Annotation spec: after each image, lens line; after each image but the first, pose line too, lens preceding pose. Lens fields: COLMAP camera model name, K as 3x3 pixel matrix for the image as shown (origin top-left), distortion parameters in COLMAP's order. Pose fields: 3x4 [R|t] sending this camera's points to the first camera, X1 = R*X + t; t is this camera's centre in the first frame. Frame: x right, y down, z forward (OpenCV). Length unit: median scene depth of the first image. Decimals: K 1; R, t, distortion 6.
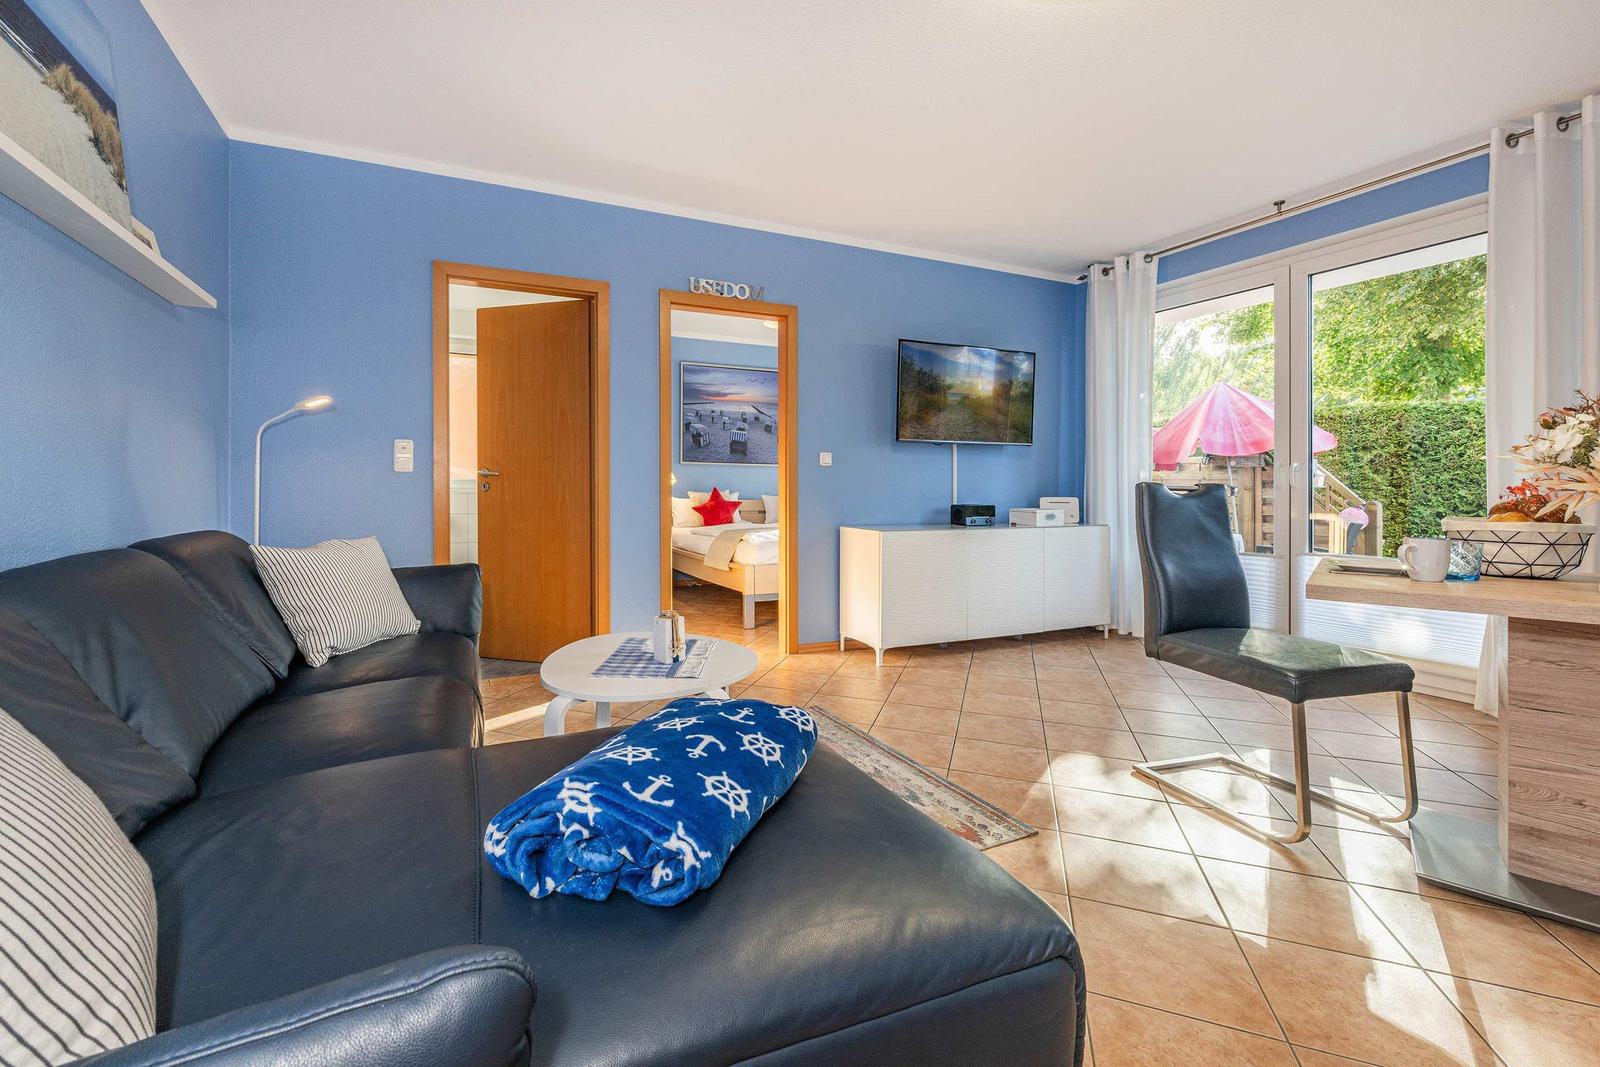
lens RADIAL K [[638.9, 0, 724.1], [0, 638.9, 484.4], [0, 0, 1]] dist [-0.000697, 0.000639]
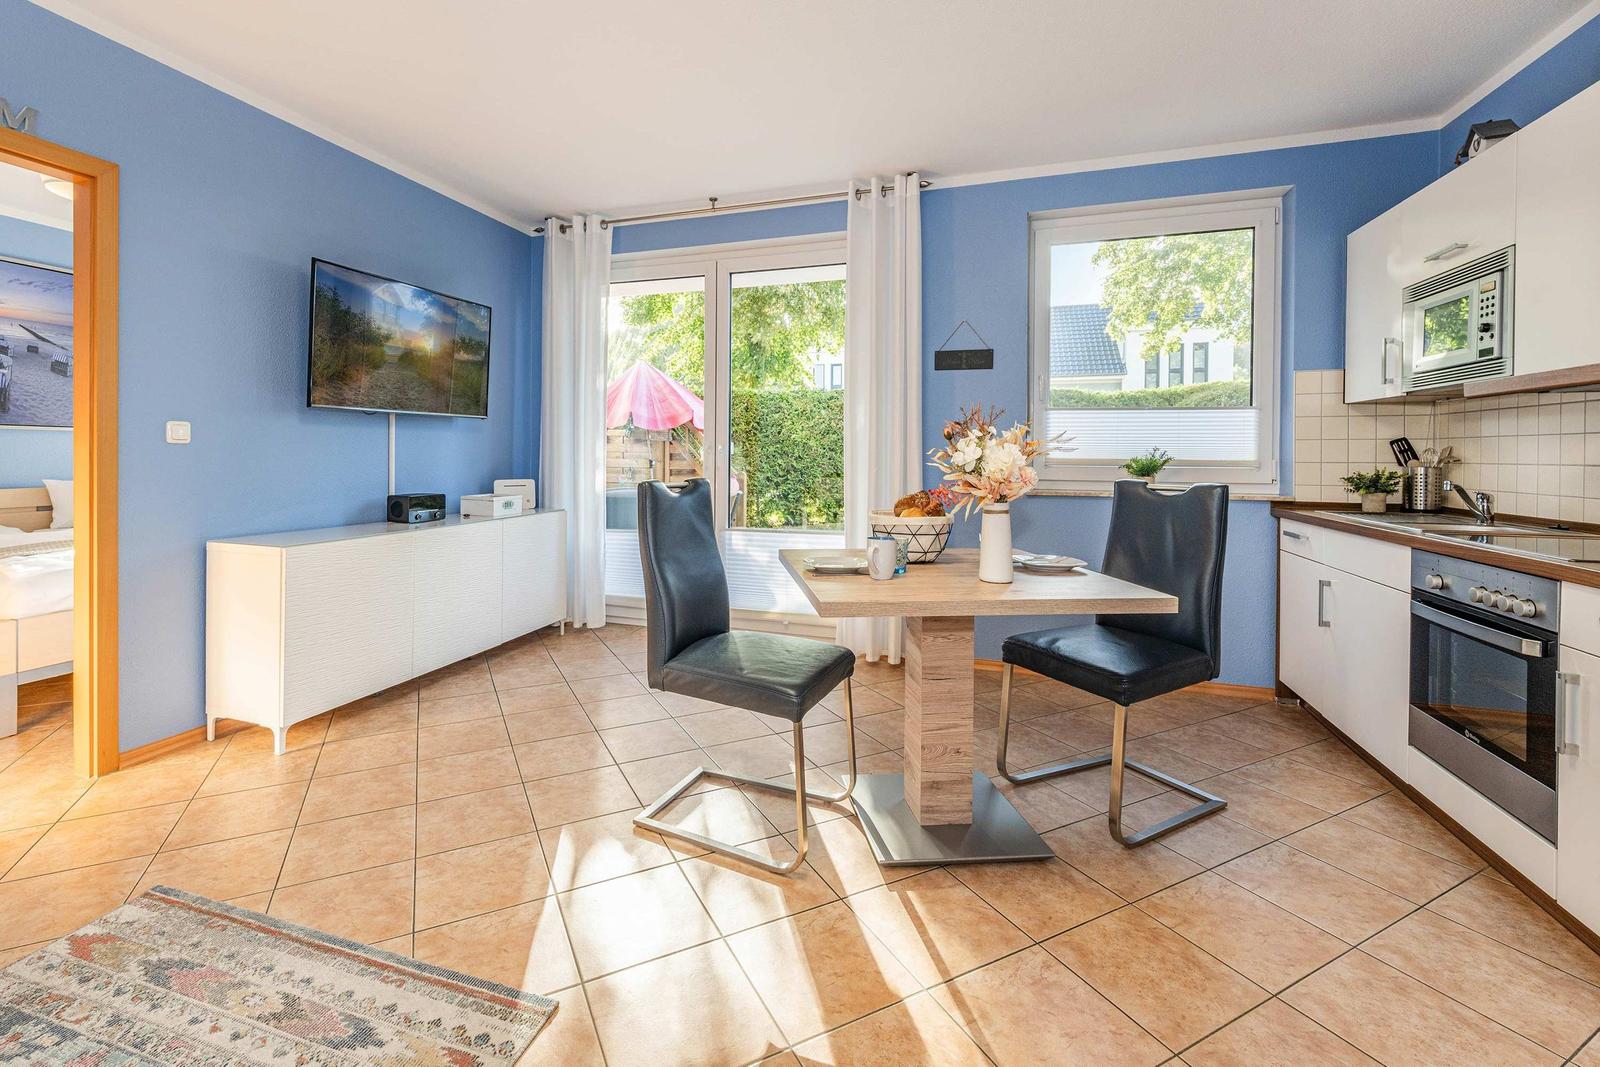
lens RADIAL K [[721.9, 0, 727.6], [0, 721.9, 451.2], [0, 0, 1]] dist [-0.001536, -0.000123]
pose [[0.689659, 0.002842, 0.724129, 0.020691], [-0.005577, 0.999983, 0.001387, -0.022999], [-0.724113, -0.004995, 0.689663, 0.136059]]
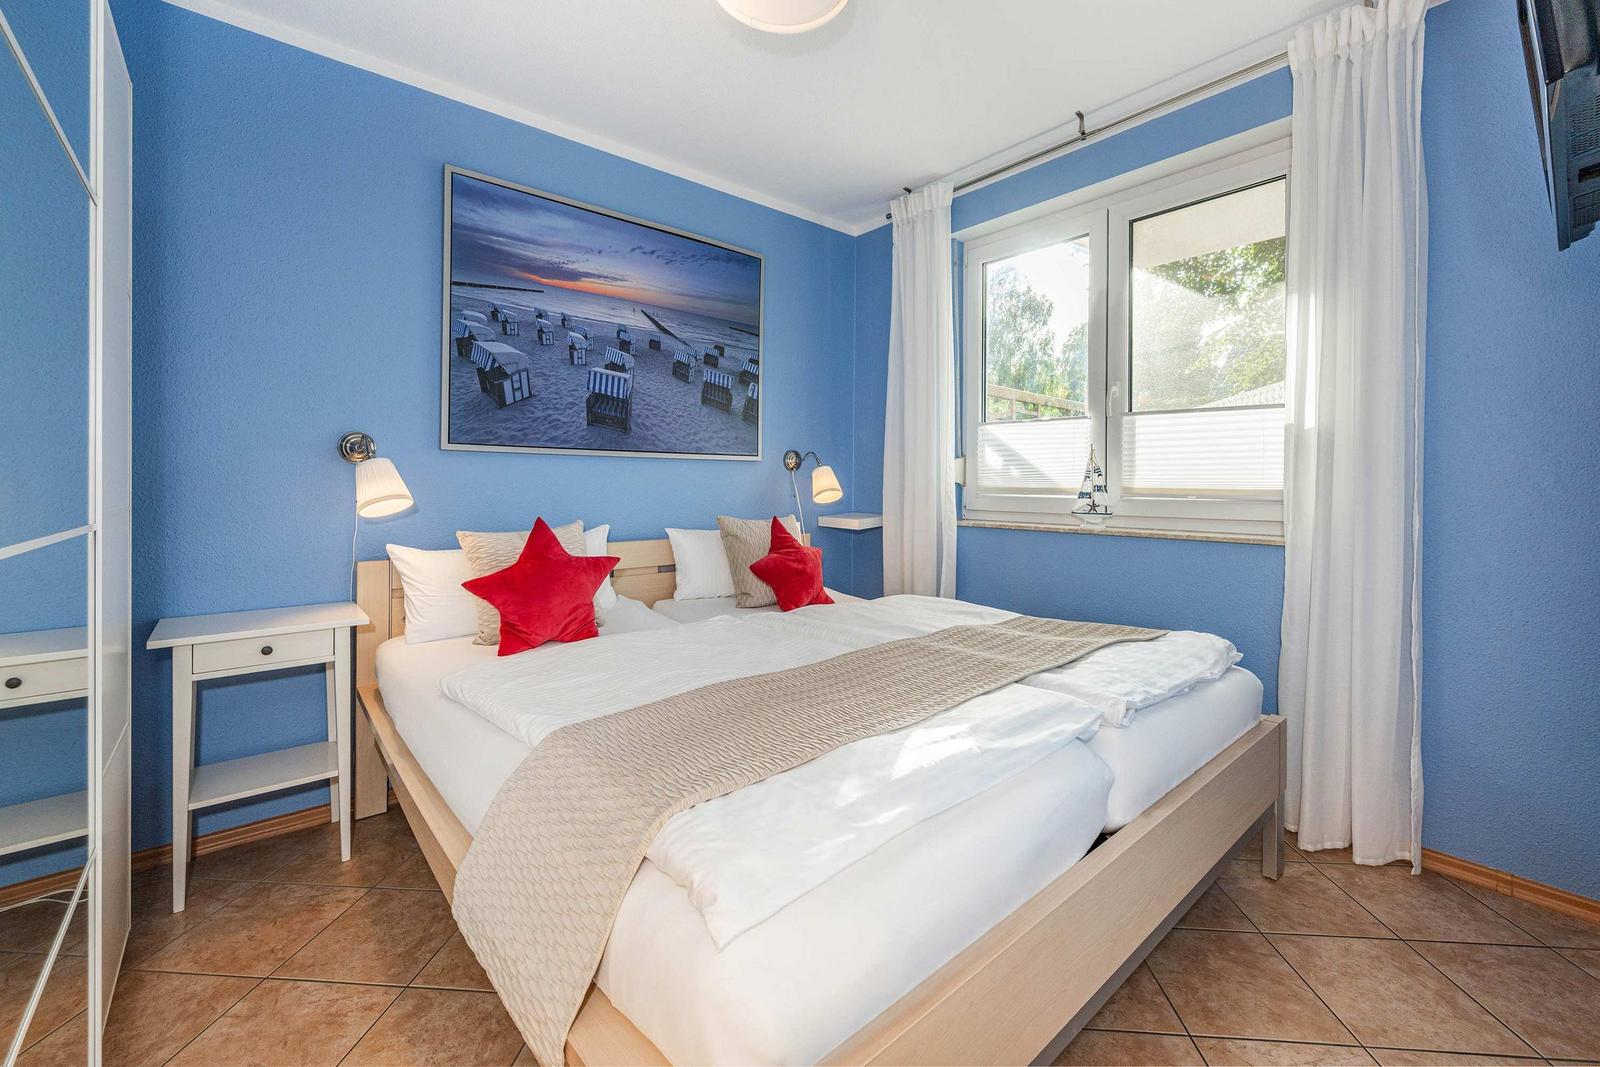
lens RADIAL K [[638.9, 0, 764.2], [0, 638.9, 474.0], [0, 0, 1]] dist [-0.000697, 0.000639]
pose [[0.964972, 0.004726, 0.262311, 0.018779], [-0.002029, 0.999942, -0.010551, -0.023687], [-0.262346, 0.009650, 0.964926, 0.959502]]
